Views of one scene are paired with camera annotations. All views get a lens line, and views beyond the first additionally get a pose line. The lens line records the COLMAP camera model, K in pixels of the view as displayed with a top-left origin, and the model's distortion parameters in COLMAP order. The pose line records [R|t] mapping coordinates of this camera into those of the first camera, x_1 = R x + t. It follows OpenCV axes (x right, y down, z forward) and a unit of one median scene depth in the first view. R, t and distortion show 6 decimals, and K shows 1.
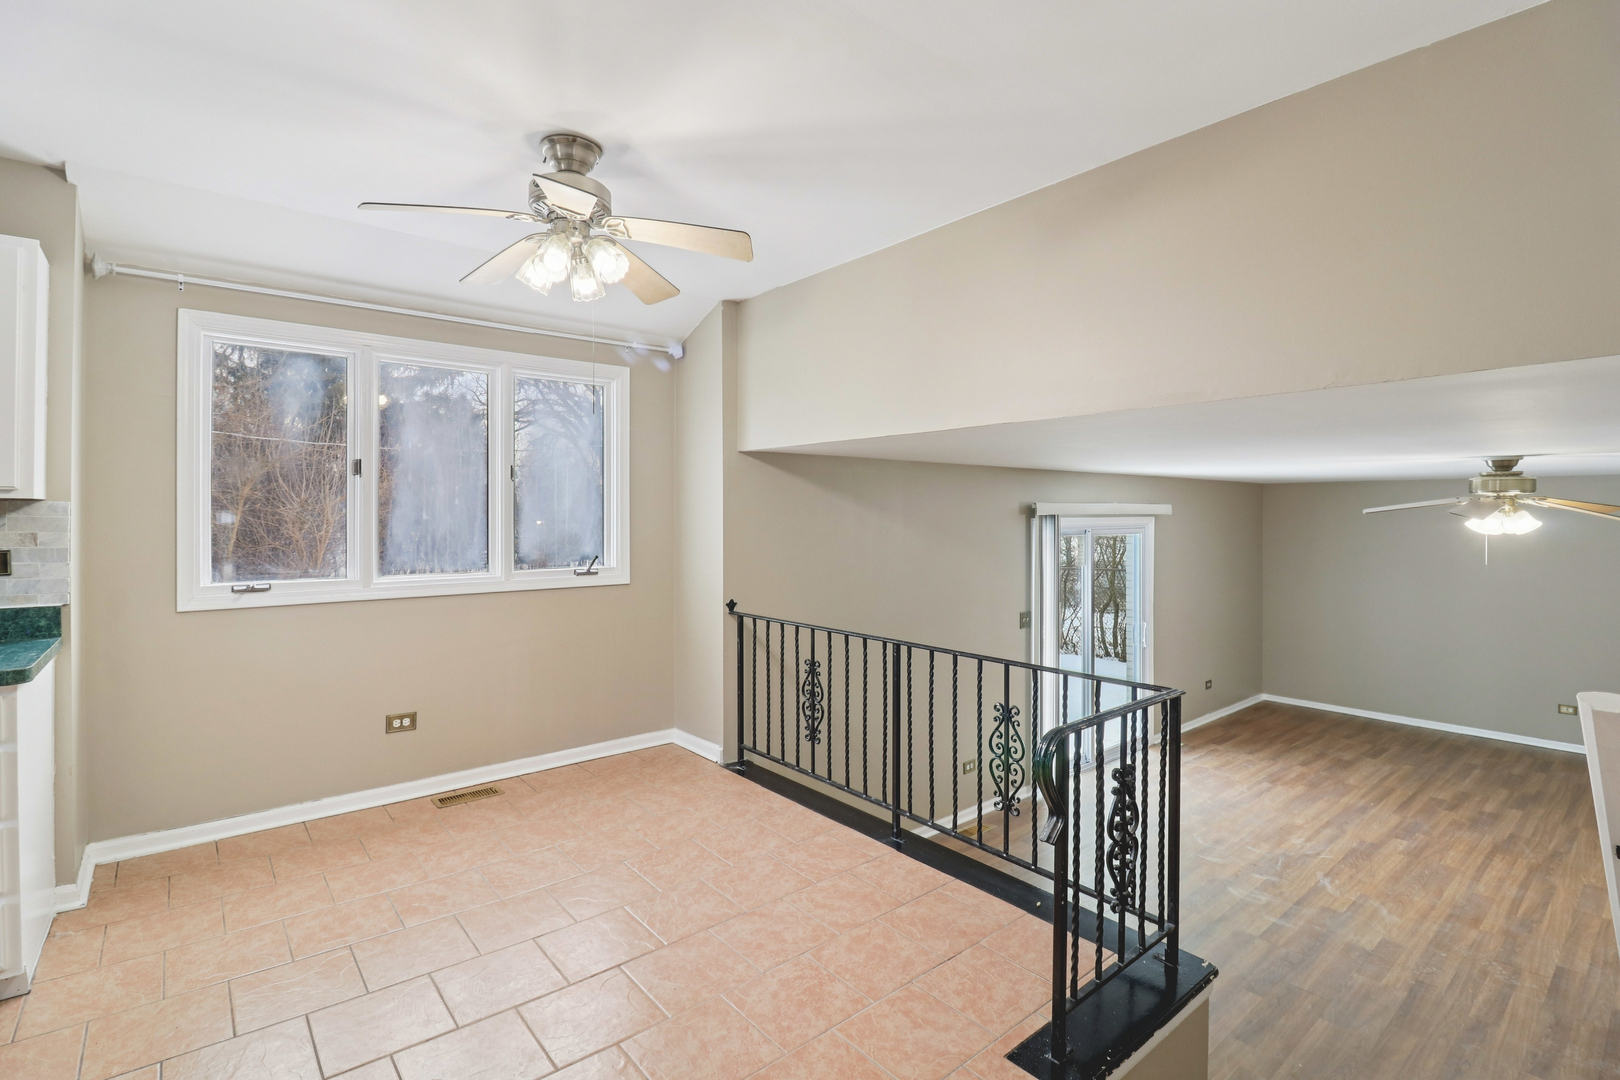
lens RADIAL K [[757.4, 0, 807.2], [0, 757.4, 513.7], [0, 0, 1]] dist [-0.001930, -0.010287]
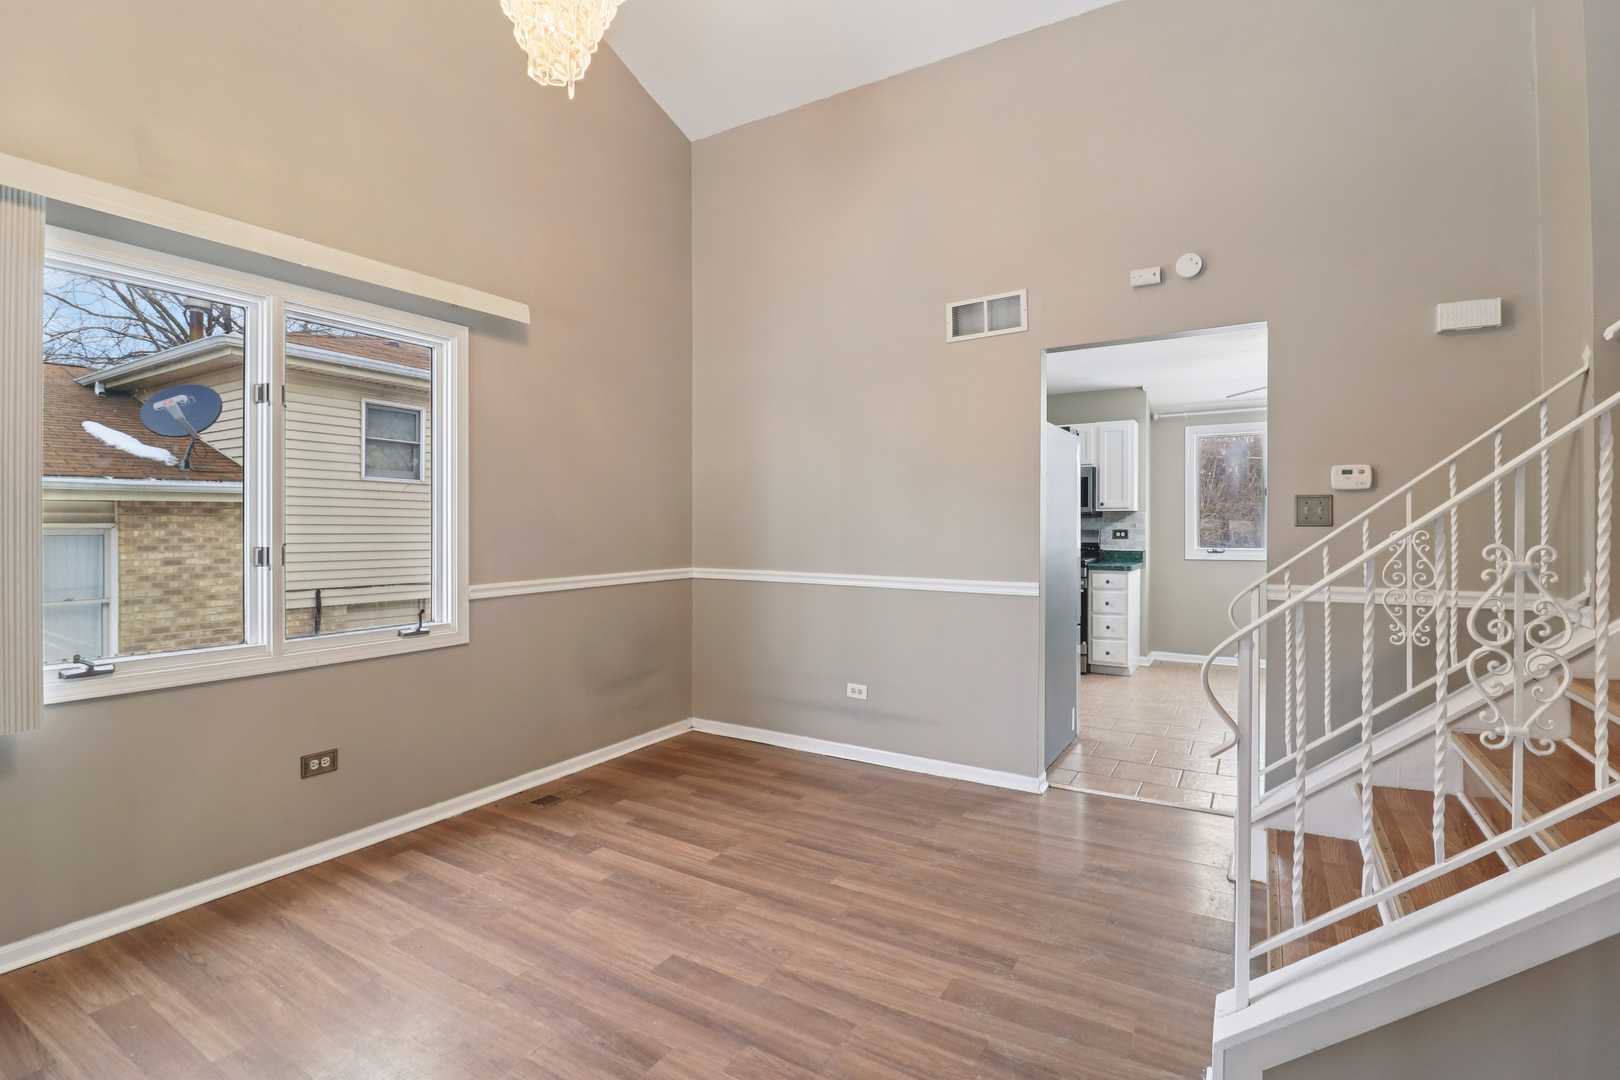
lens RADIAL K [[757.4, 0, 809.3], [0, 757.4, 530.0], [0, 0, 1]] dist [-0.001930, -0.010287]
pose [[0.334887, 0.001749, -0.942257, 0.745088], [0.001909, 0.999995, 0.002535, 0.026045], [0.942256, -0.002648, 0.334882, -0.664995]]
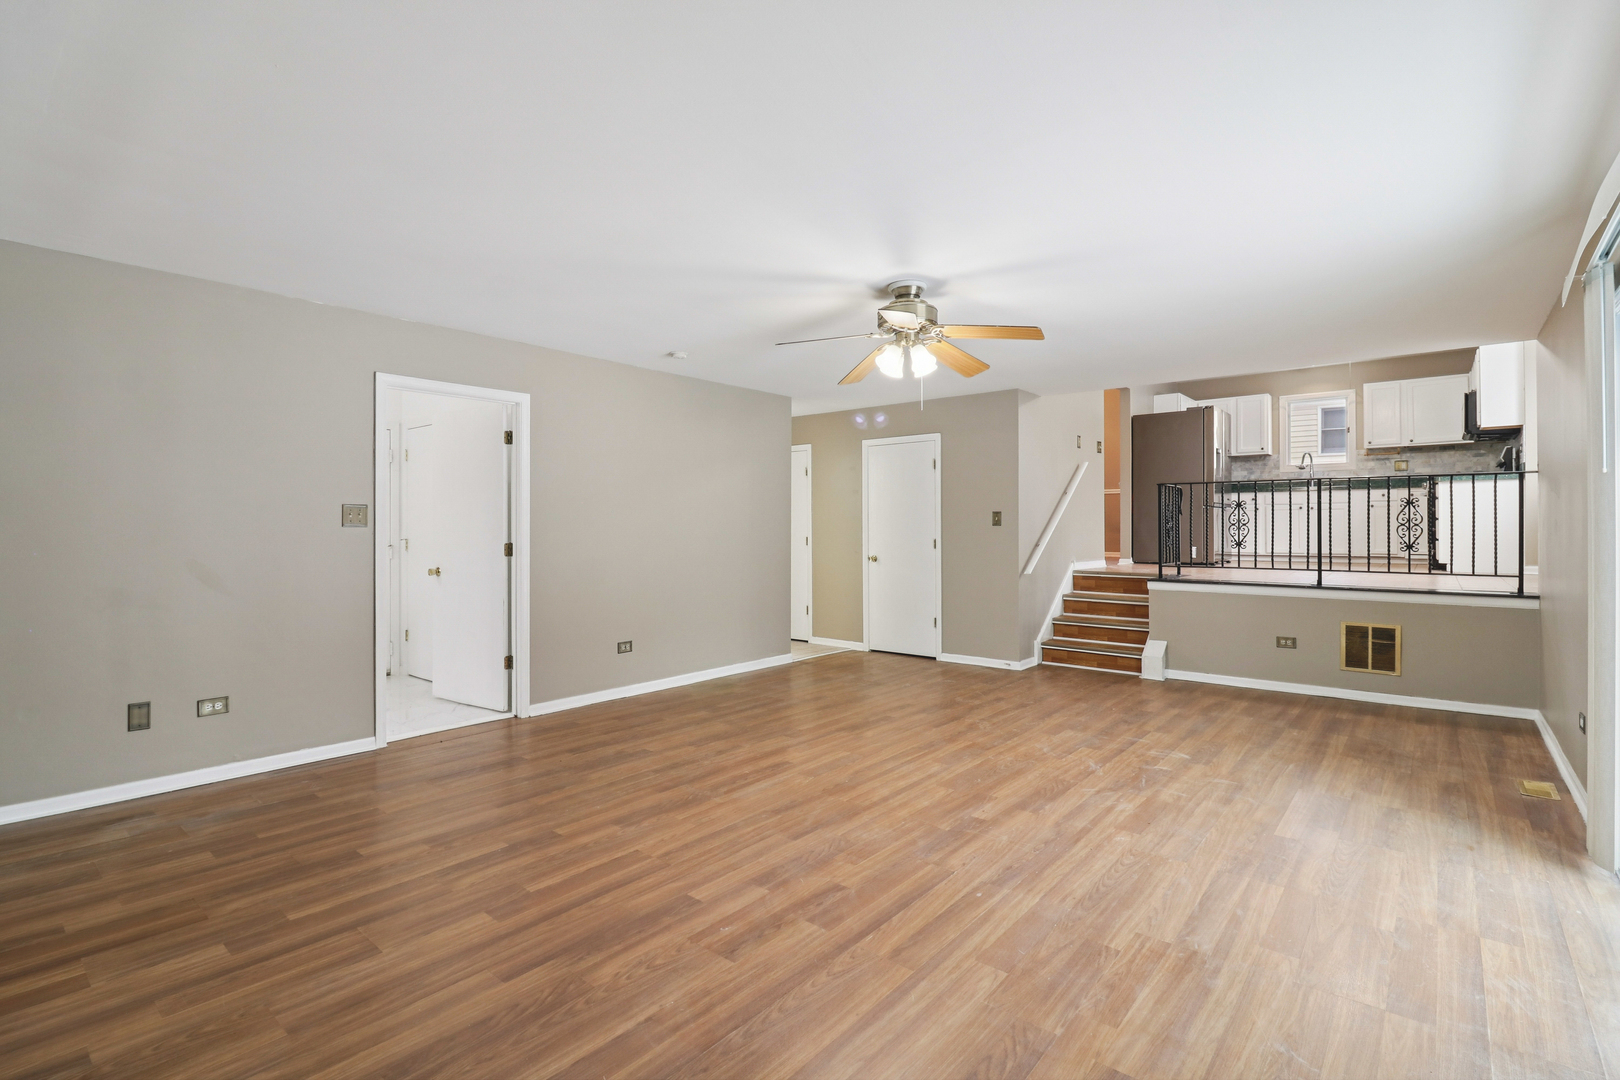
lens RADIAL K [[757.4, 0, 799.5], [0, 757.4, 523.9], [0, 0, 1]] dist [-0.001930, -0.010287]
pose [[-0.984071, -0.000194, -0.177777, 1.393173], [0.000426, 0.999994, -0.003447, 0.235109], [0.177777, -0.003468, -0.984065, 2.128718]]
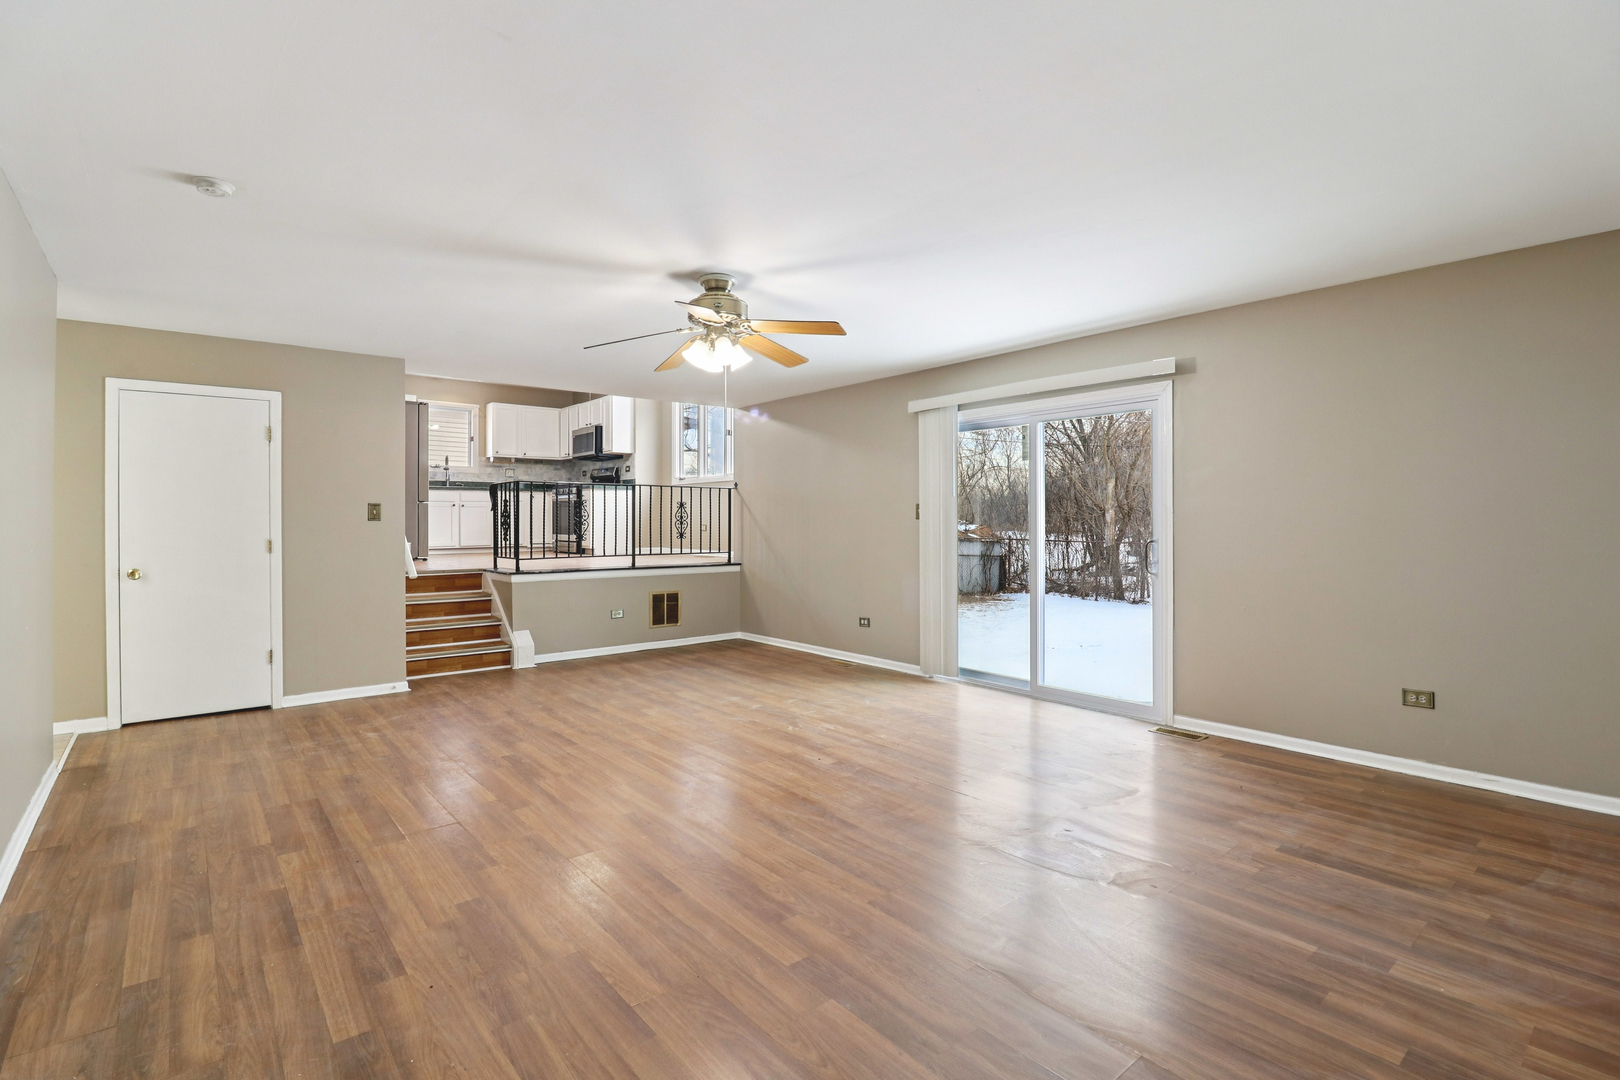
lens RADIAL K [[757.4, 0, 809.5], [0, 757.4, 522.9], [0, 0, 1]] dist [-0.001930, -0.010287]
pose [[0.005481, 0.002645, -0.999981, 2.081528], [0.002143, 0.999994, 0.002657, 0.234883], [0.999983, -0.002158, 0.005476, 1.273761]]
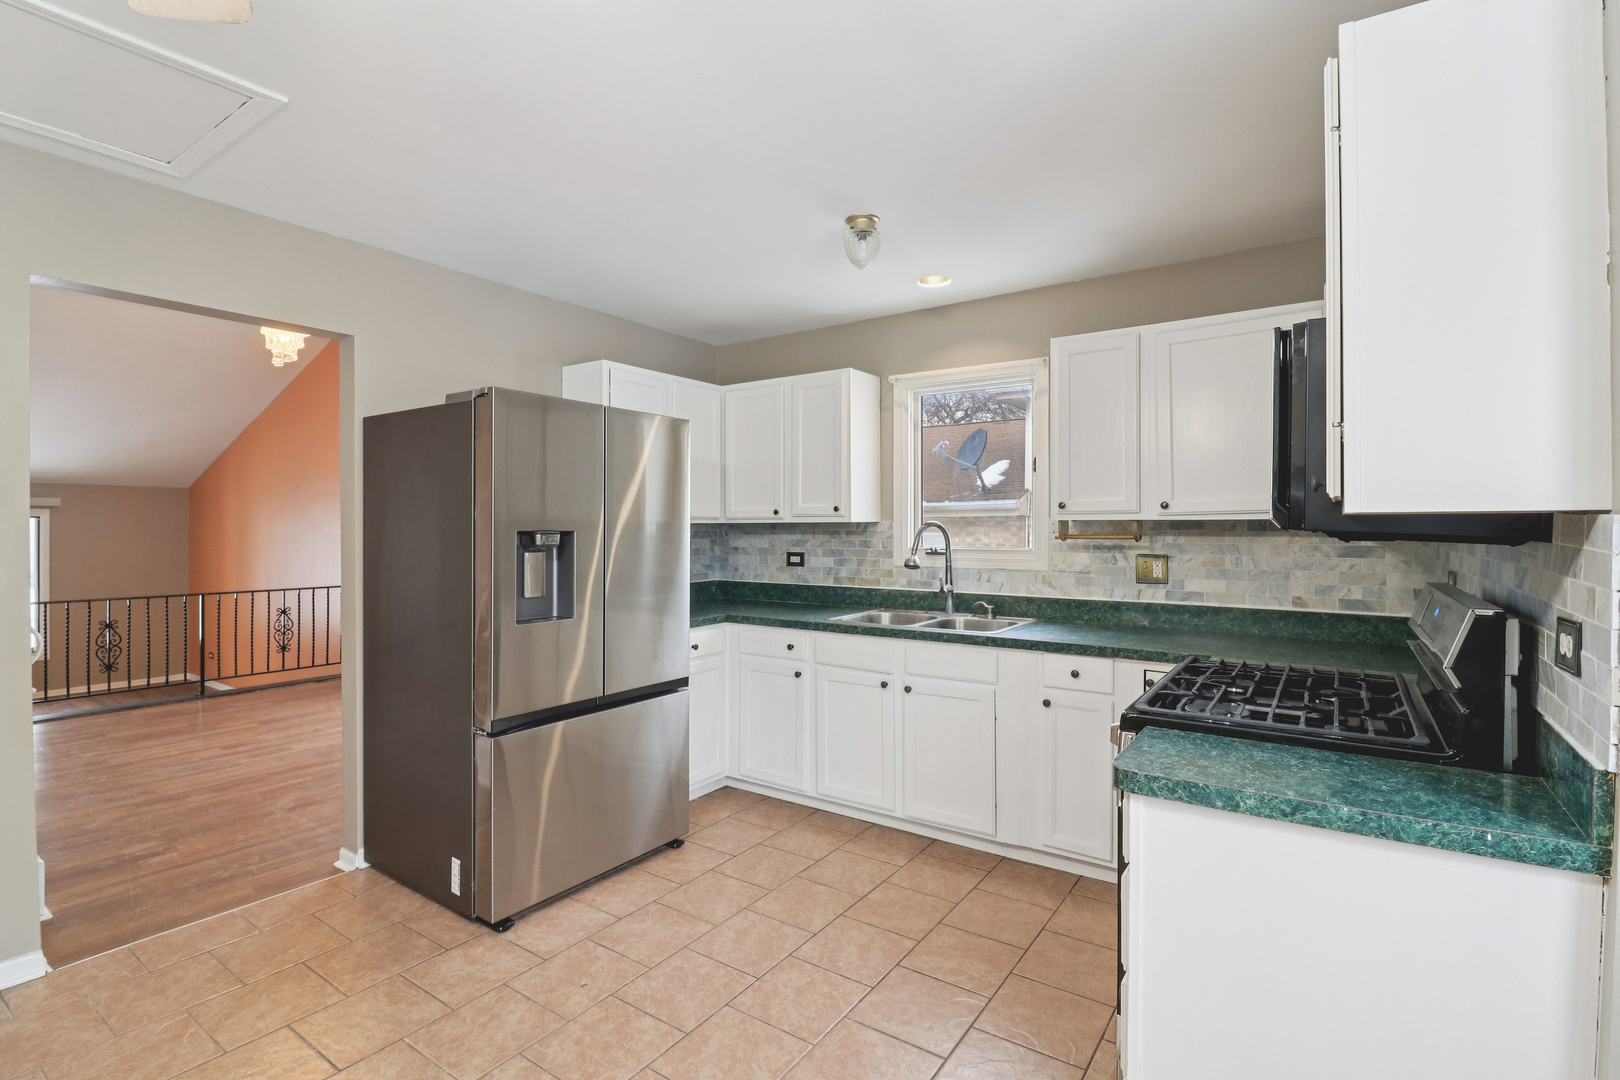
lens RADIAL K [[757.4, 0, 810.8], [0, 757.4, 532.0], [0, 0, 1]] dist [-0.001930, -0.010287]
pose [[-0.962111, -0.001356, -0.272654, -0.313098], [-0.003144, 0.999976, 0.006121, -0.004727], [0.272639, 0.006746, -0.962093, 0.831057]]
